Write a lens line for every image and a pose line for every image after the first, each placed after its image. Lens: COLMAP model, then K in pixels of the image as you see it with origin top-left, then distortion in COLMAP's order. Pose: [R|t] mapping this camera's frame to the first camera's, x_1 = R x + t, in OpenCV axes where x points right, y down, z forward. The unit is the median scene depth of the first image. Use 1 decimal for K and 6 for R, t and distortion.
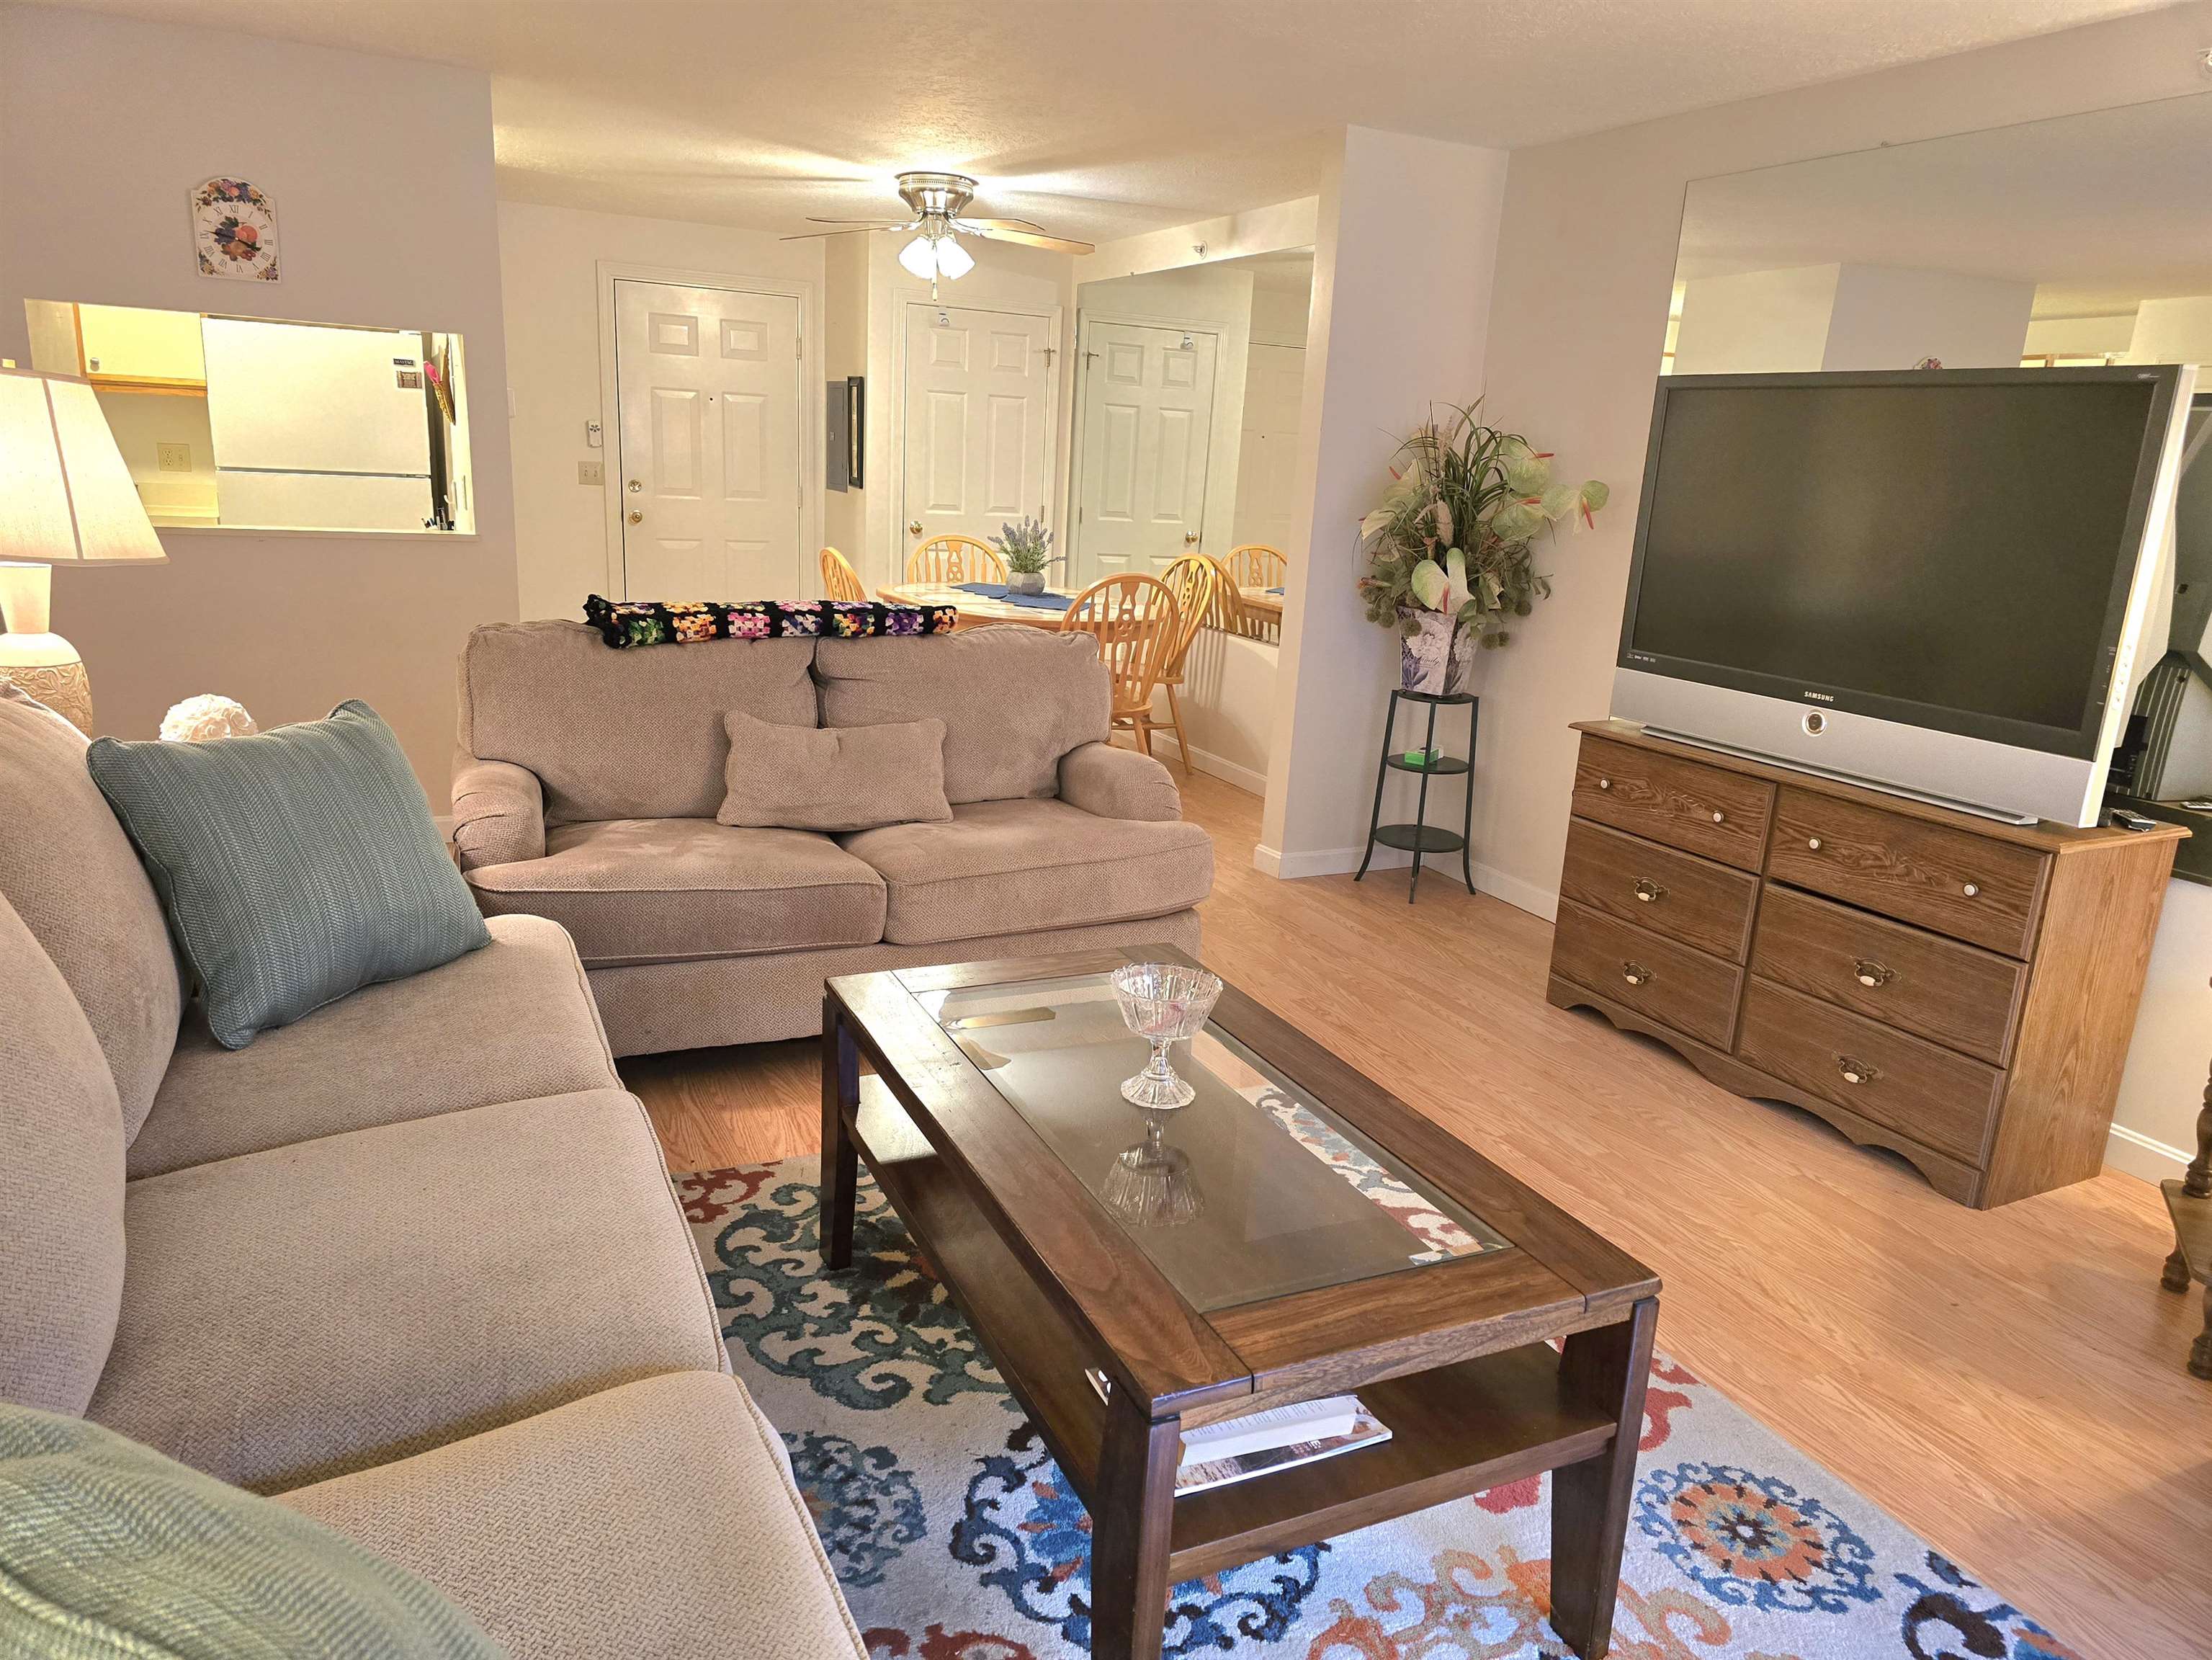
lens RADIAL K [[1506.5, 0, 1094.1], [0, 1506.5, 828.6], [0, 0, 1]] dist [0.055095, -0.038337]
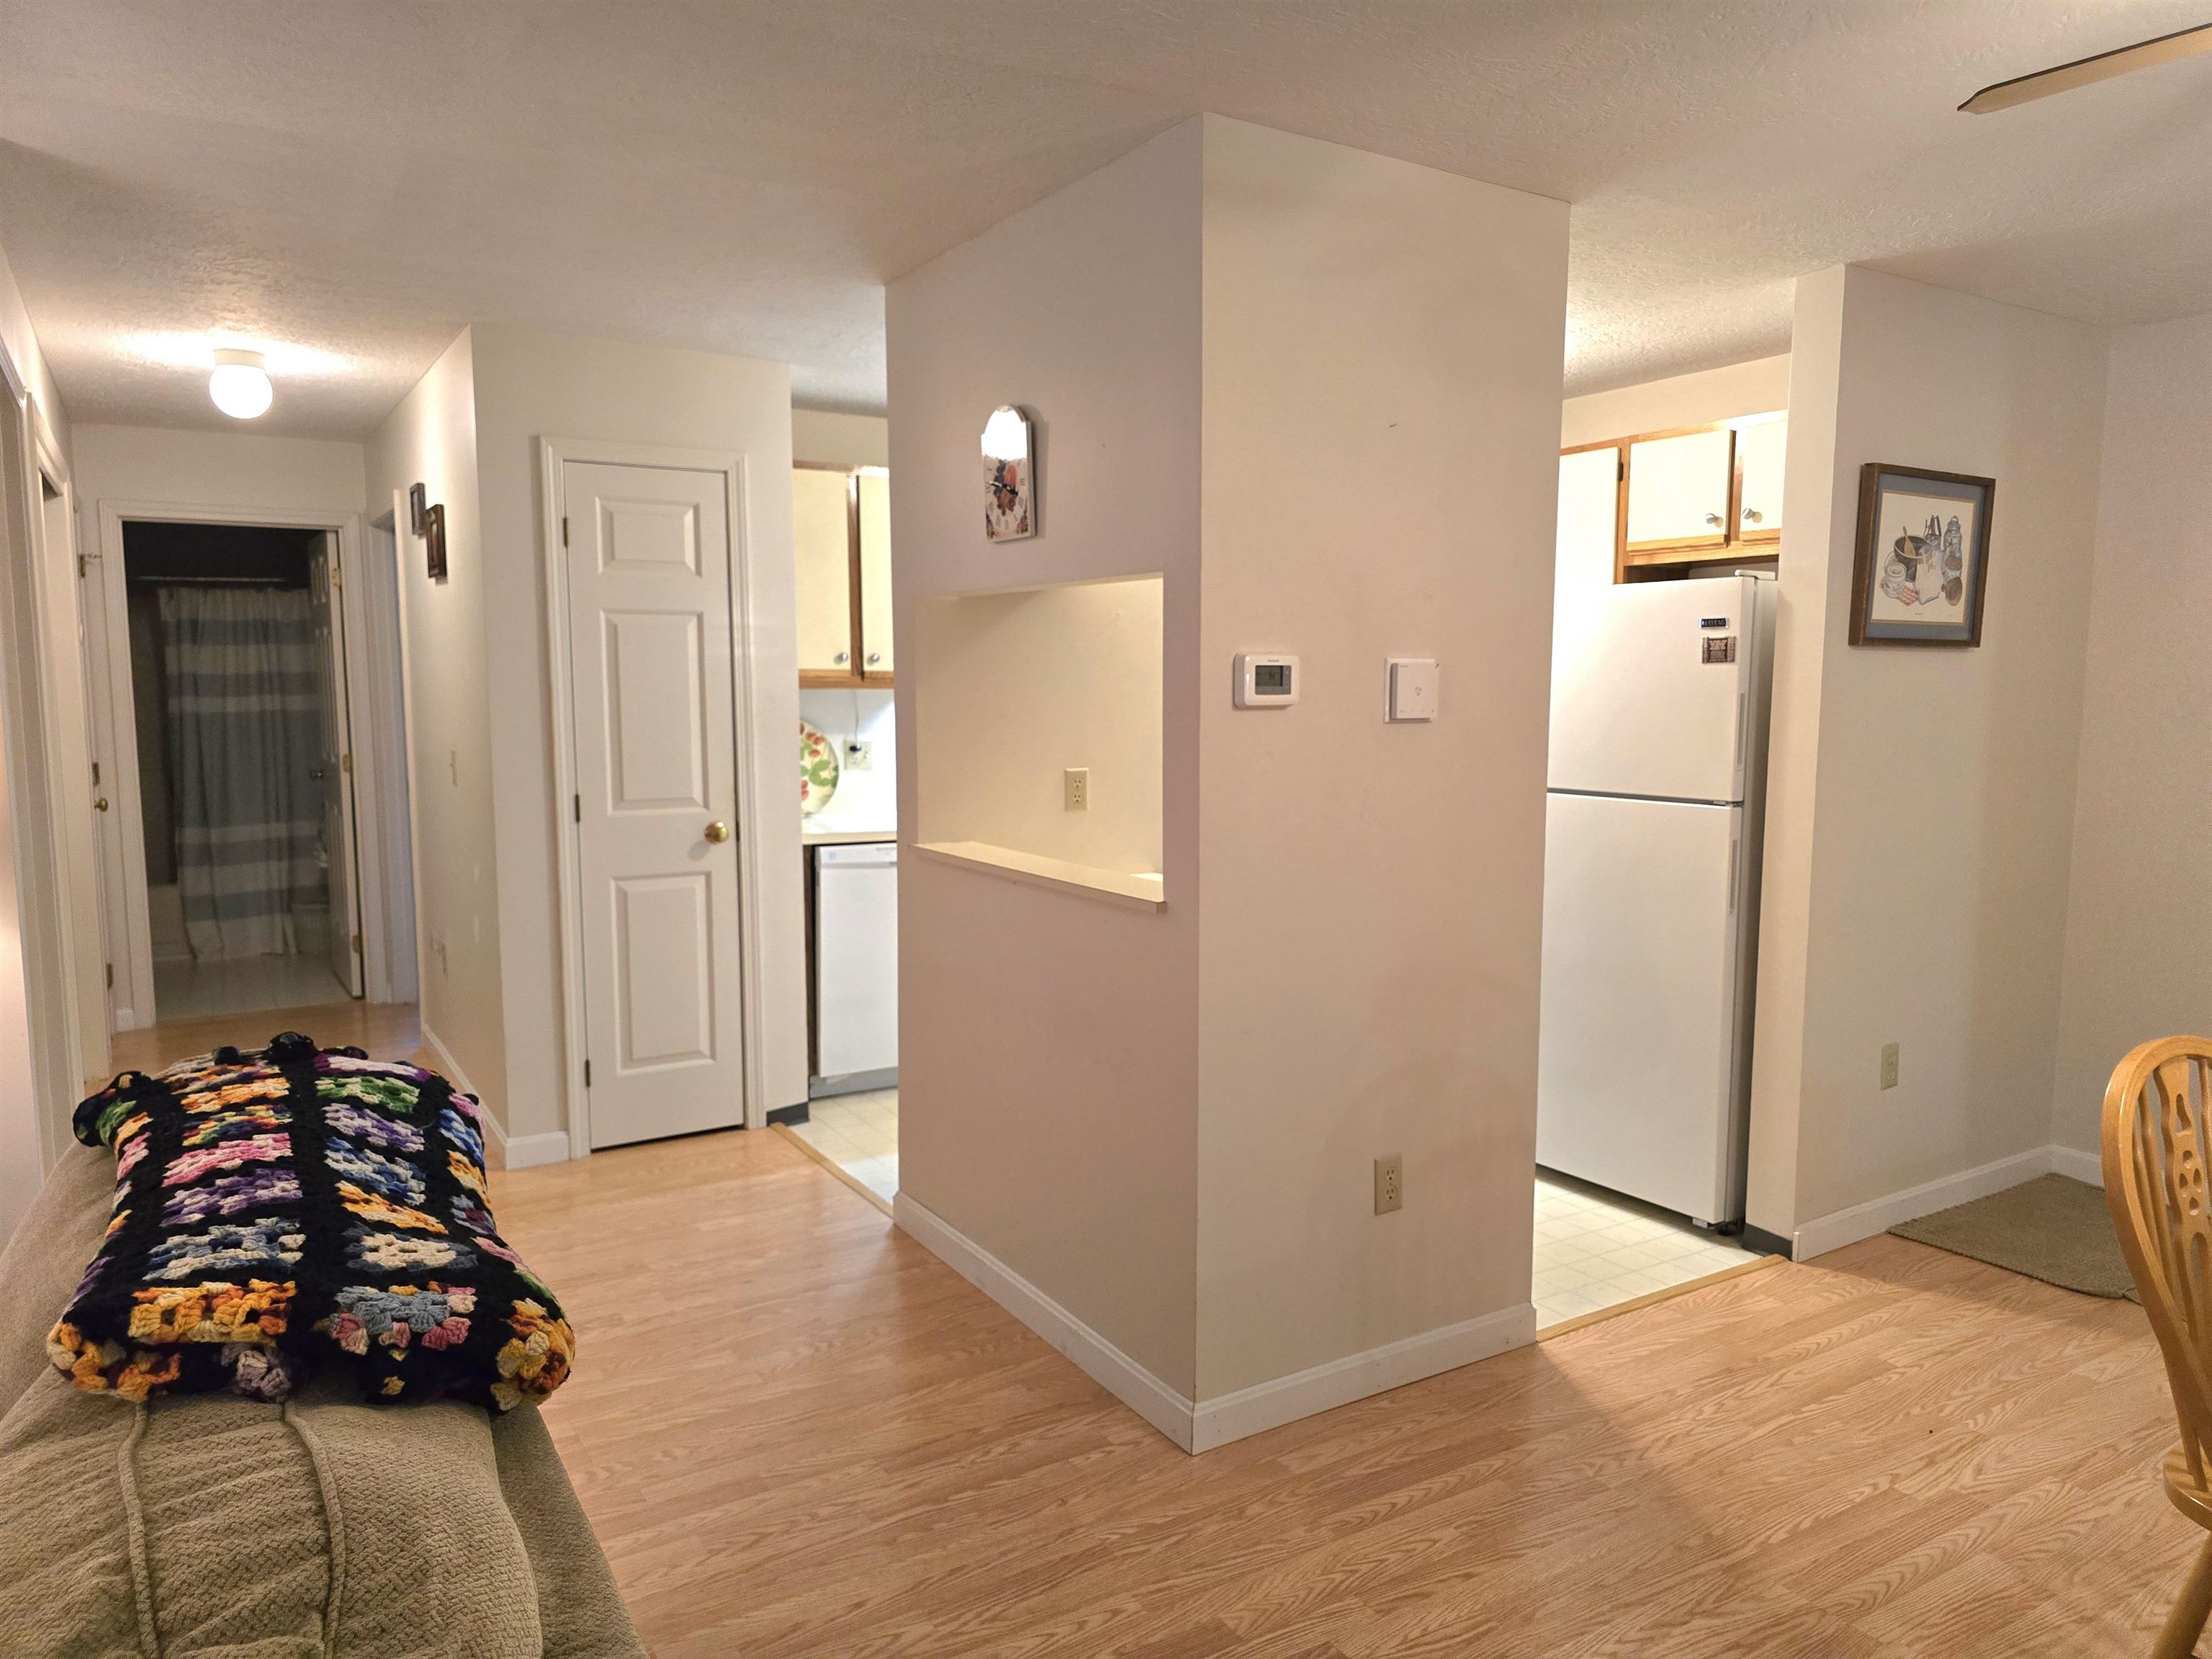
lens RADIAL K [[1506.3, 0, 1144.8], [0, 1506.3, 870.9], [0, 0, 1]] dist [0.055095, -0.038337]
pose [[0.144201, 0.070241, -0.987052, 0.186709], [-0.239824, 0.970221, 0.034007, -0.244022], [0.960047, 0.231815, 0.156752, 0.991382]]
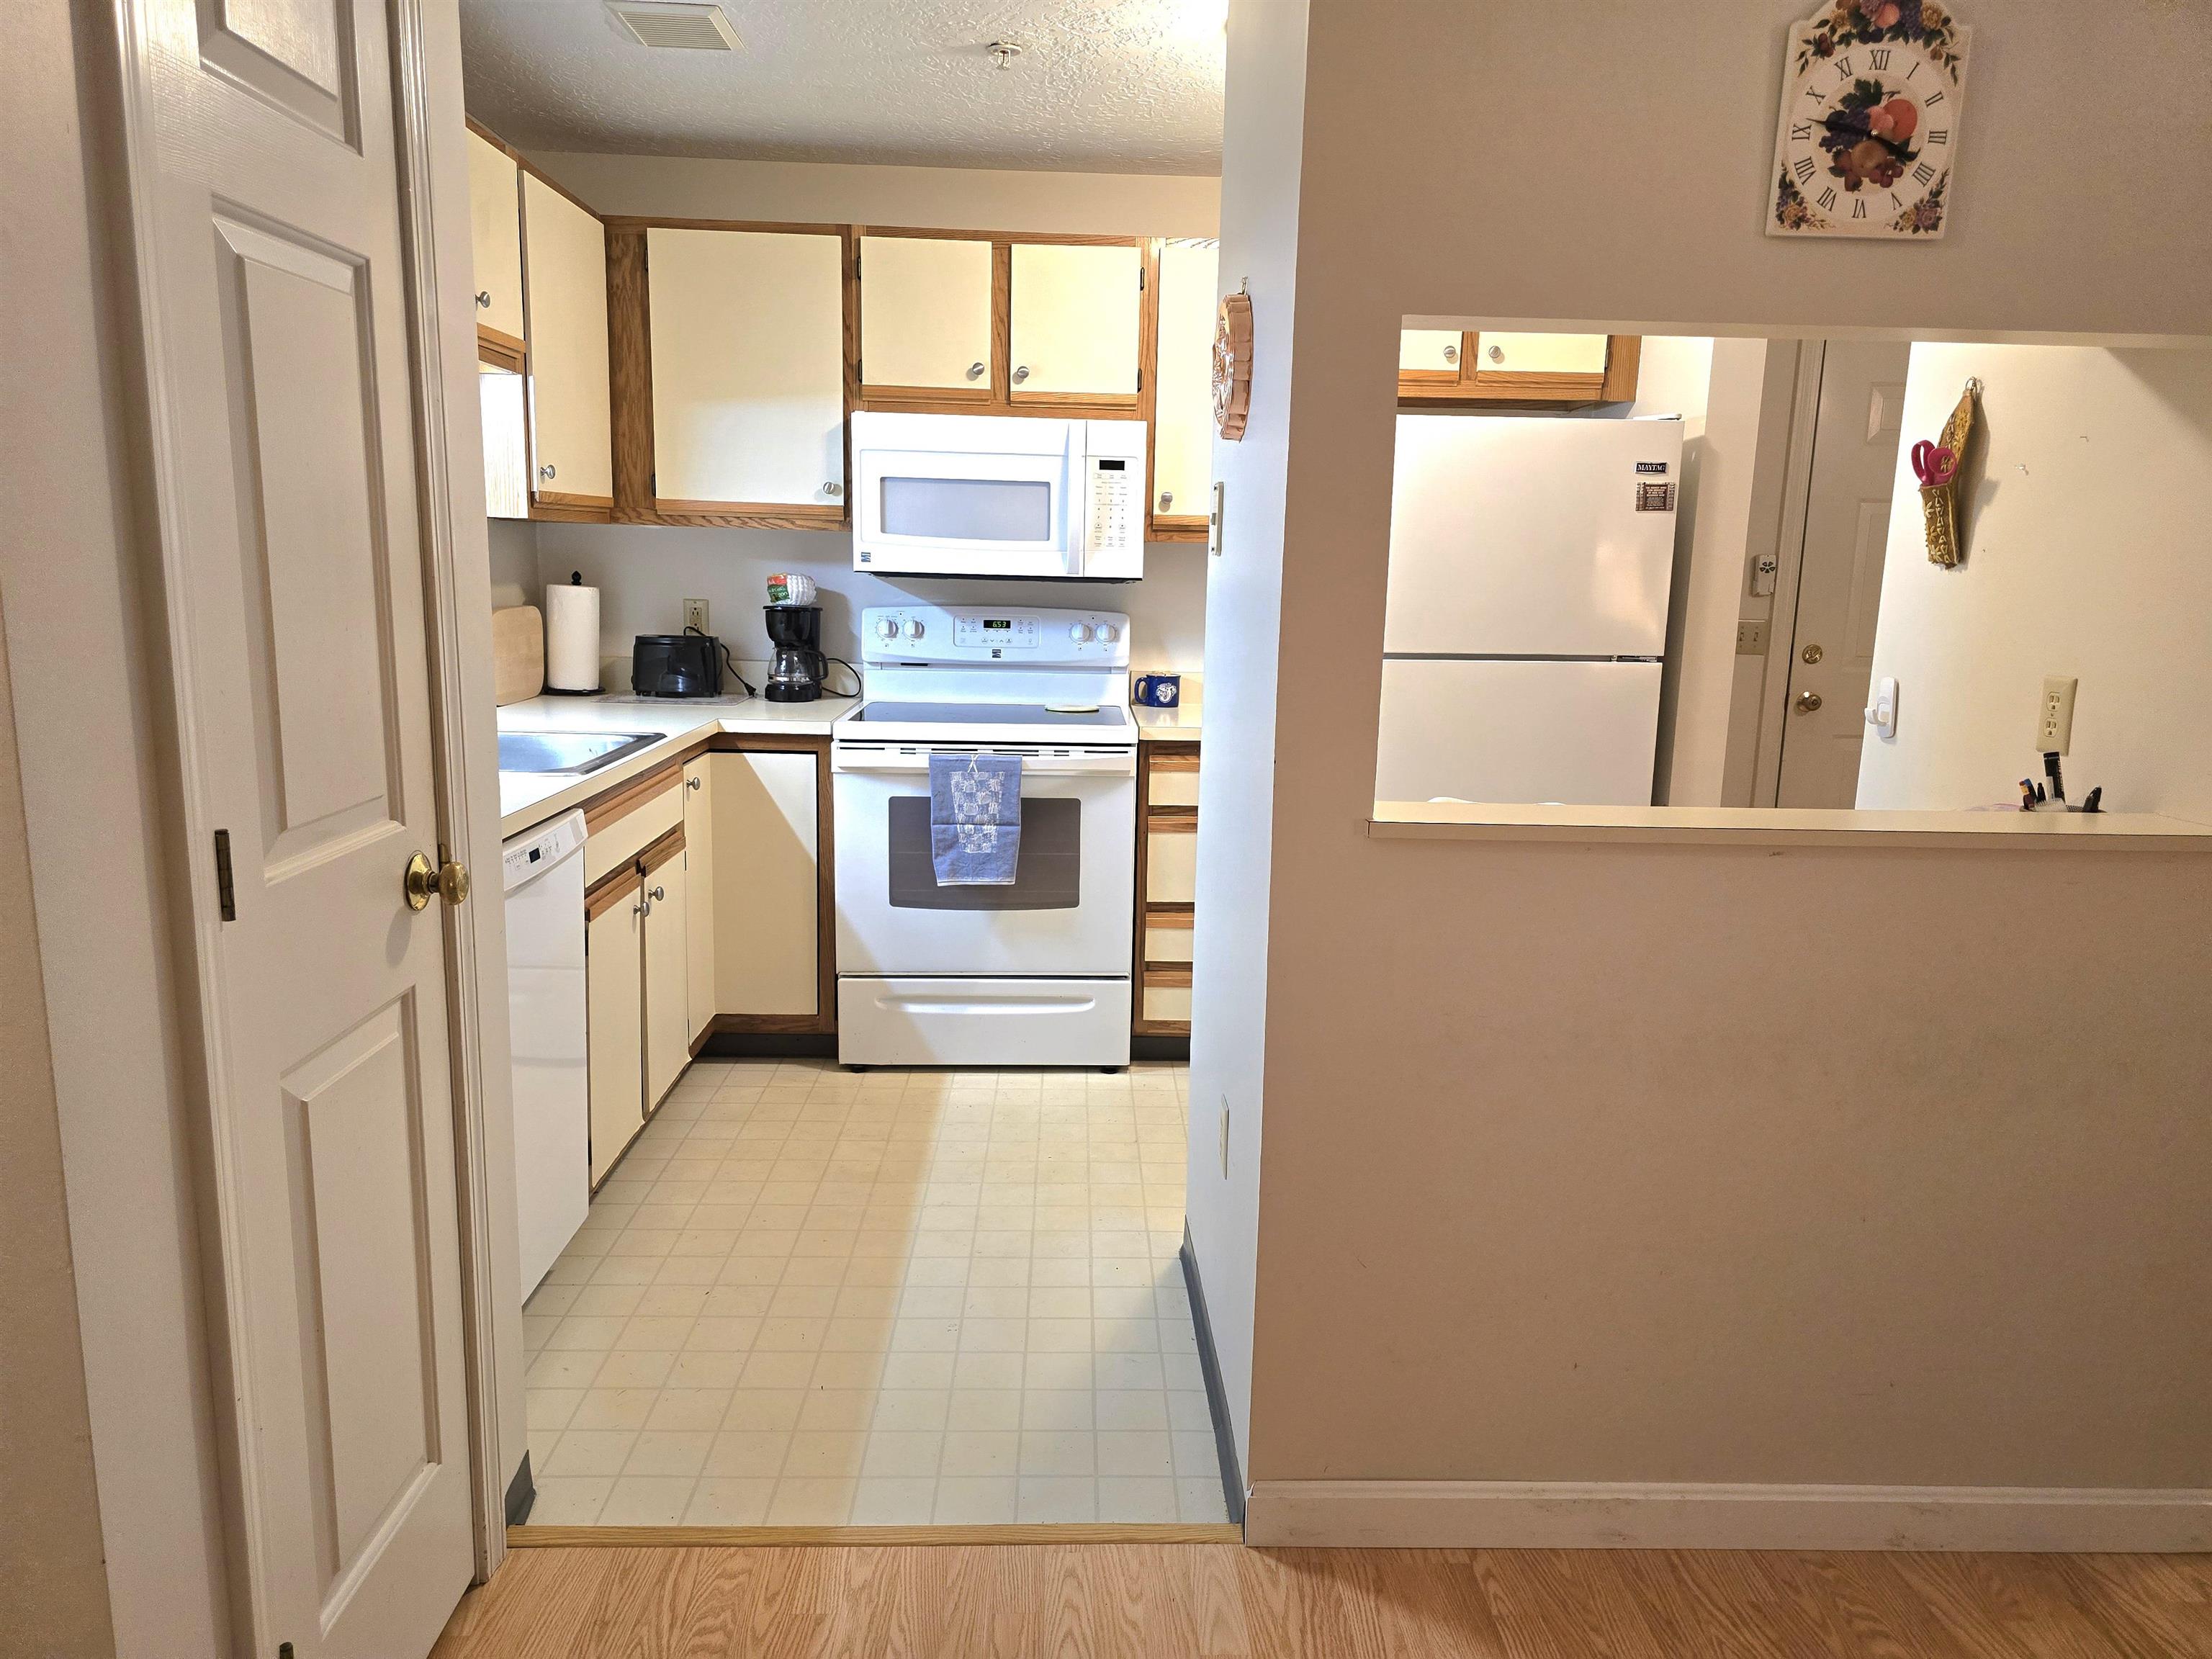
lens RADIAL K [[1506.3, 0, 1104.7], [0, 1506.3, 815.9], [0, 0, 1]] dist [0.055095, -0.038337]
pose [[0.916081, 0.036576, -0.399322, -0.575380], [-0.074511, 0.994015, -0.079888, -0.158074], [0.394010, 0.102938, 0.913323, 0.568009]]
